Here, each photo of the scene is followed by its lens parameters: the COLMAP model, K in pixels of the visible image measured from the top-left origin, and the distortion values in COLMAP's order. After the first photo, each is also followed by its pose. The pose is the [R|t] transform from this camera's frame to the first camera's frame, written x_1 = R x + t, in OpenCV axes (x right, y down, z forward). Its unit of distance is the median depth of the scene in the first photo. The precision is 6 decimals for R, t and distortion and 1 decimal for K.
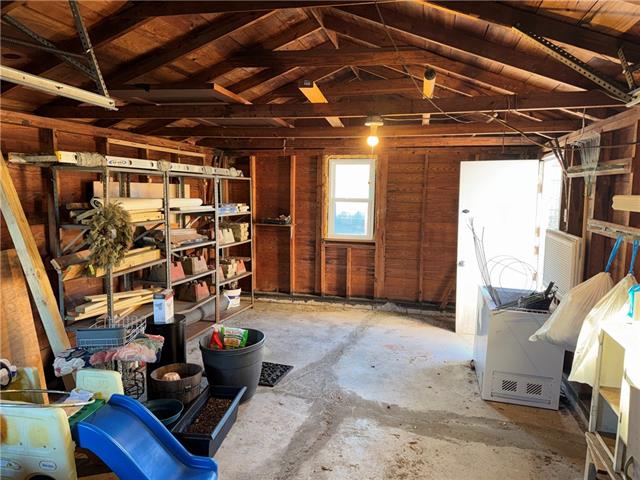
lens RADIAL K [[442.5, 0, 320.5], [0, 442.5, 239.8], [0, 0, 1]] dist [0.002854, -0.005728]
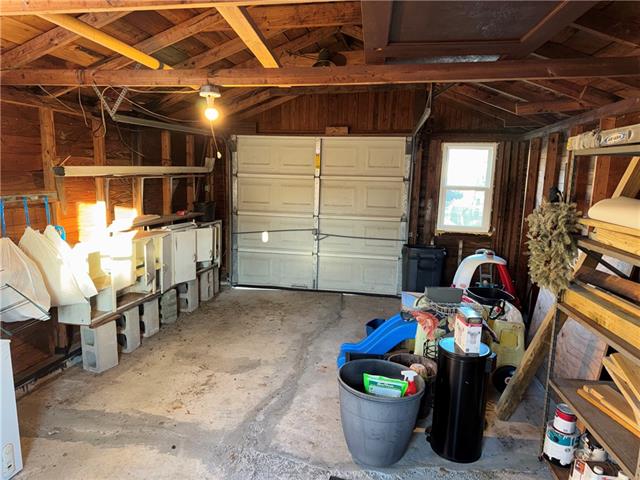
lens RADIAL K [[442.5, 0, 319.4], [0, 442.5, 240.3], [0, 0, 1]] dist [0.002854, -0.005728]
pose [[-0.996817, -0.025880, -0.075413, -0.038576], [-0.045508, 0.961325, 0.271631, -0.219536], [0.065466, 0.274198, -0.959442, 1.855586]]
